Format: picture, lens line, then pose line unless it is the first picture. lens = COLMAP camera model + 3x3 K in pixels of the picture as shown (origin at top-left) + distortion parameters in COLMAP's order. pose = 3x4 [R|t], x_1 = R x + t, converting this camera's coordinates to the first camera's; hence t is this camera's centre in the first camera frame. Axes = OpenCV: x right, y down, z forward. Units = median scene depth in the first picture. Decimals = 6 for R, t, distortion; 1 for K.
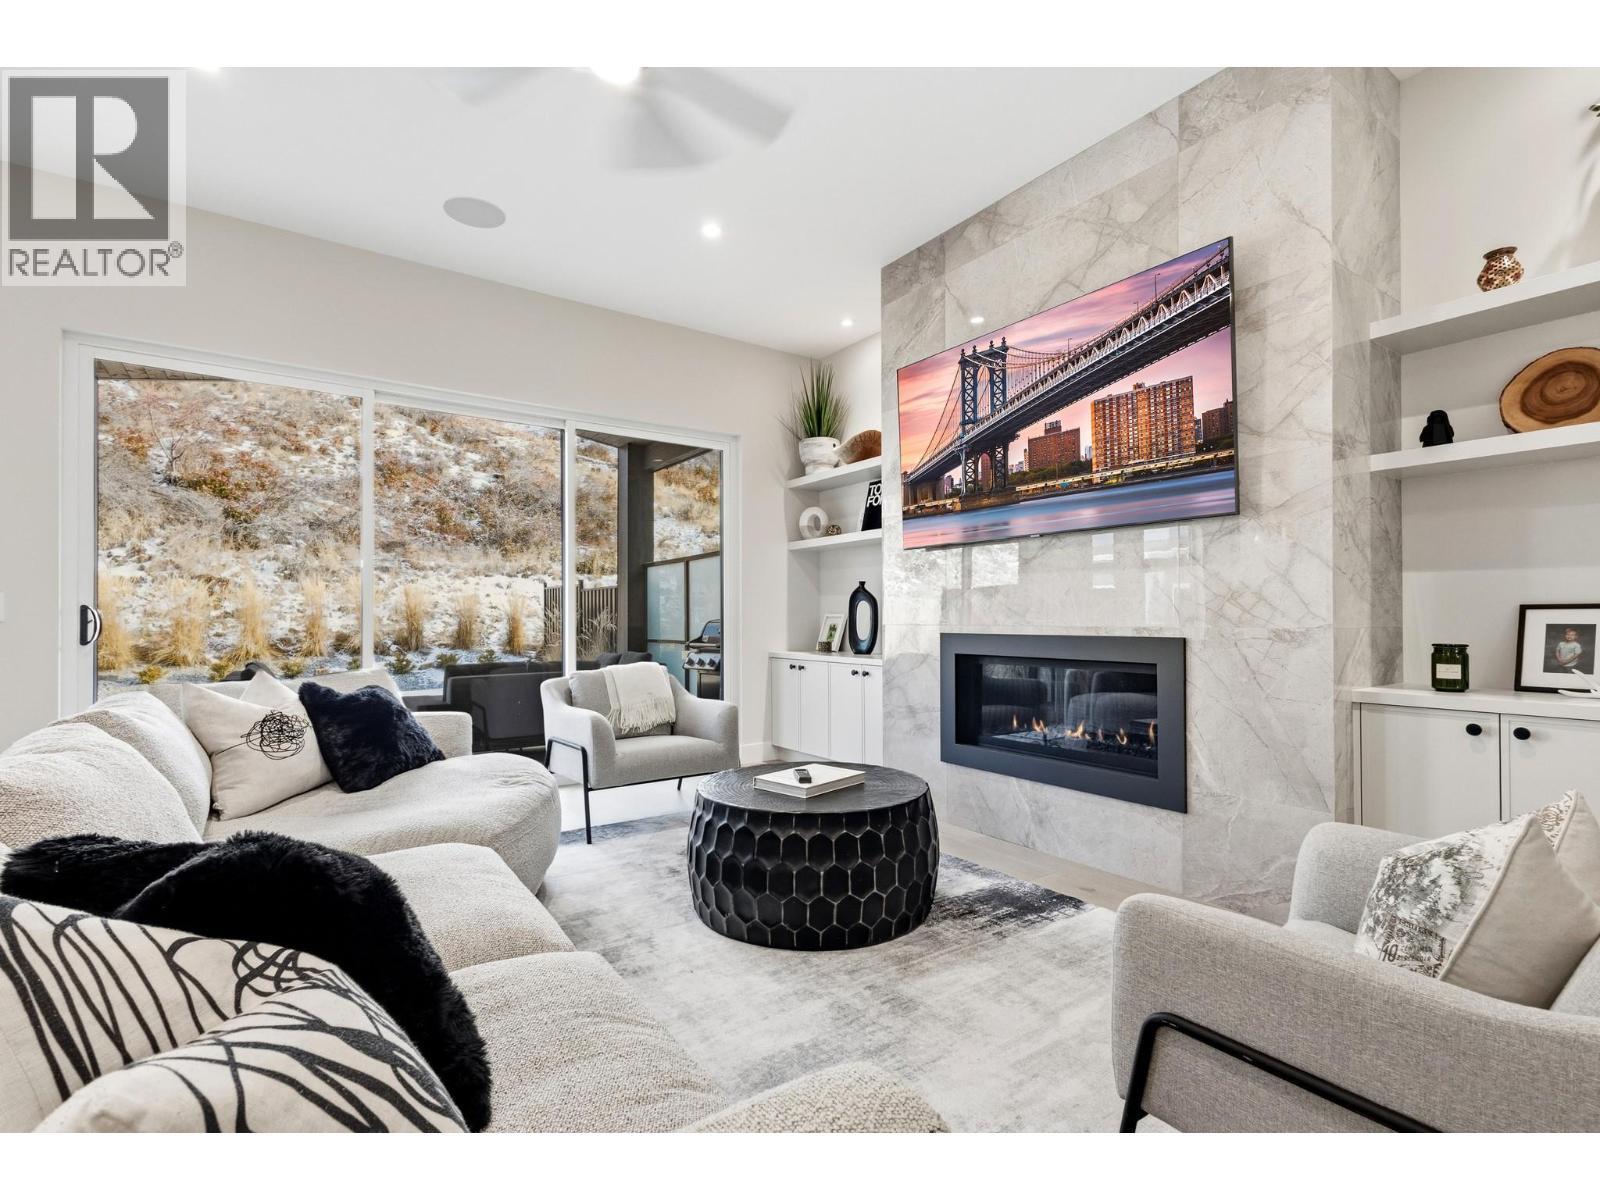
lens RADIAL K [[756.7, 0, 794.3], [0, 756.7, 612.2], [0, 0, 1]] dist [0.011142, -0.000244]
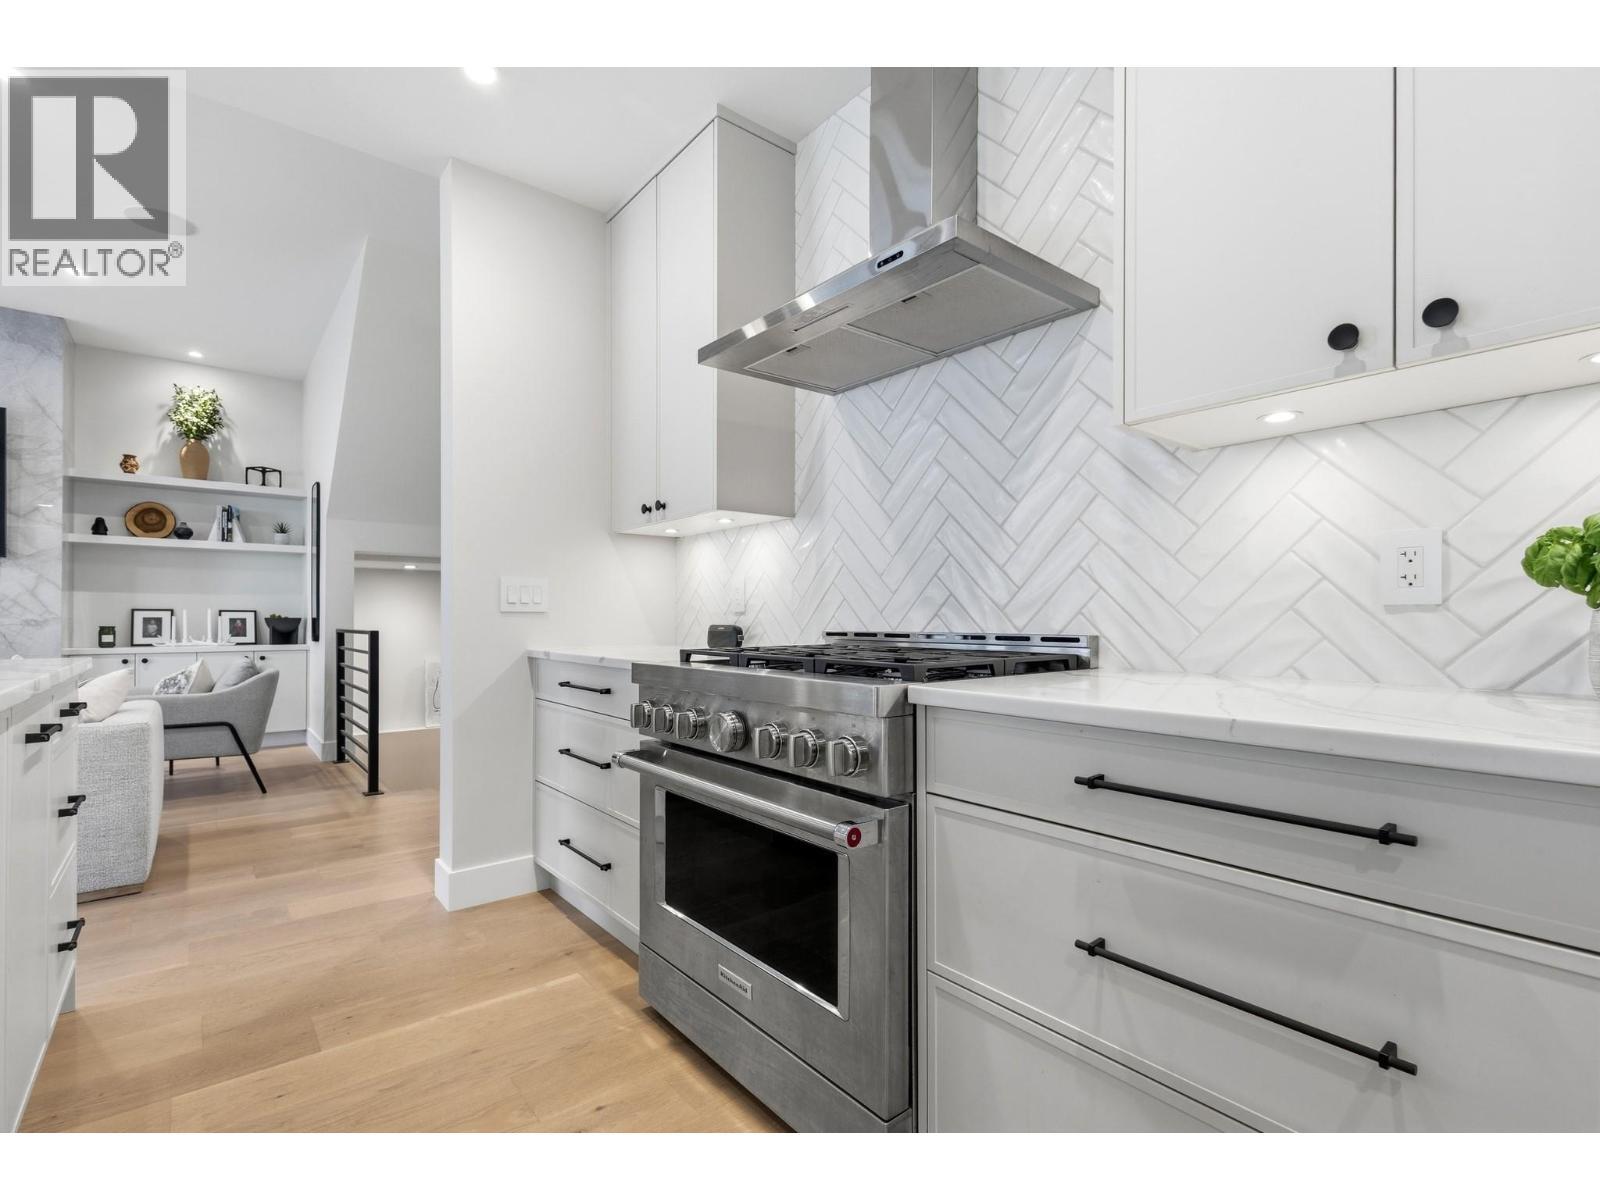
lens RADIAL K [[756.7, 0, 791.9], [0, 756.7, 604.5], [0, 0, 1]] dist [0.011142, -0.000244]
pose [[-0.051378, 0.021849, 0.998440, -1.183814], [-0.008837, 0.999712, -0.022332, 0.008802], [-0.998640, -0.009970, -0.051170, -0.706725]]
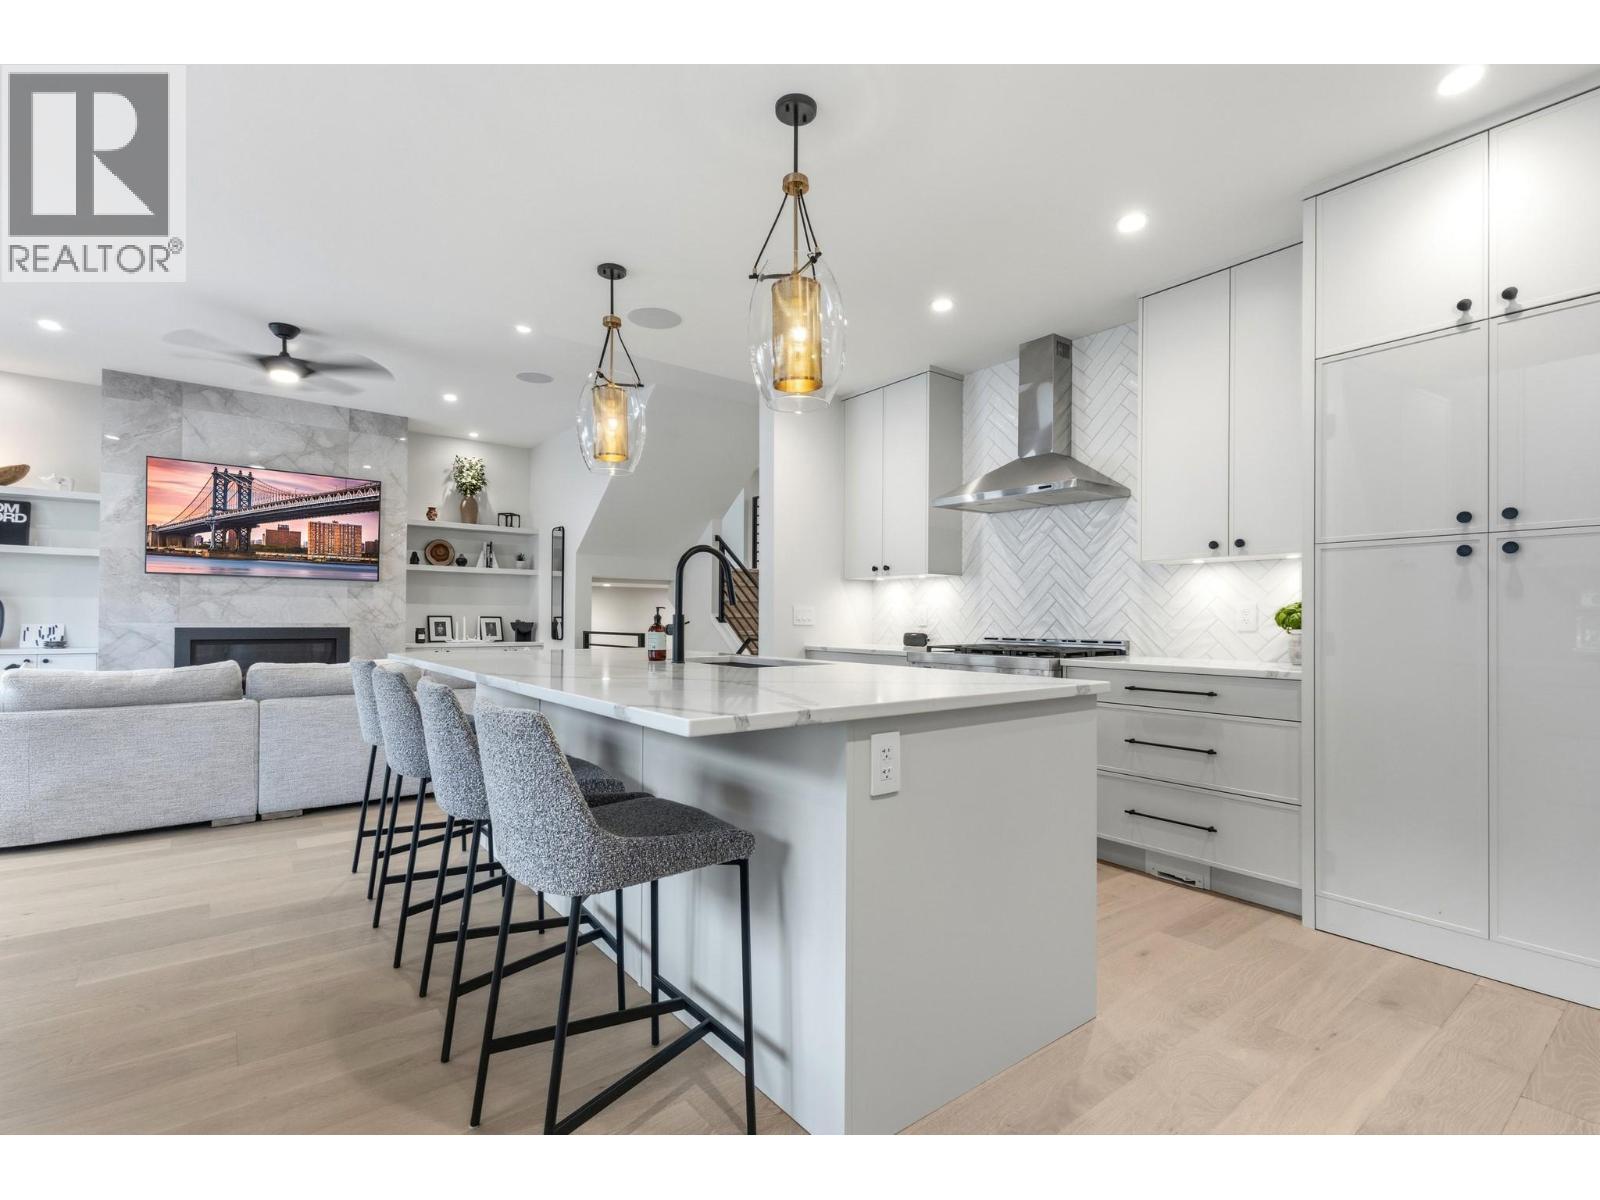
lens RADIAL K [[756.7, 0, 792.9], [0, 756.7, 603.6], [0, 0, 1]] dist [0.011142, -0.000244]
pose [[-0.040304, 0.023373, 0.998914, -1.906965], [-0.015115, 0.999598, -0.023999, -0.006385], [-0.999073, -0.016066, -0.039934, -0.335318]]
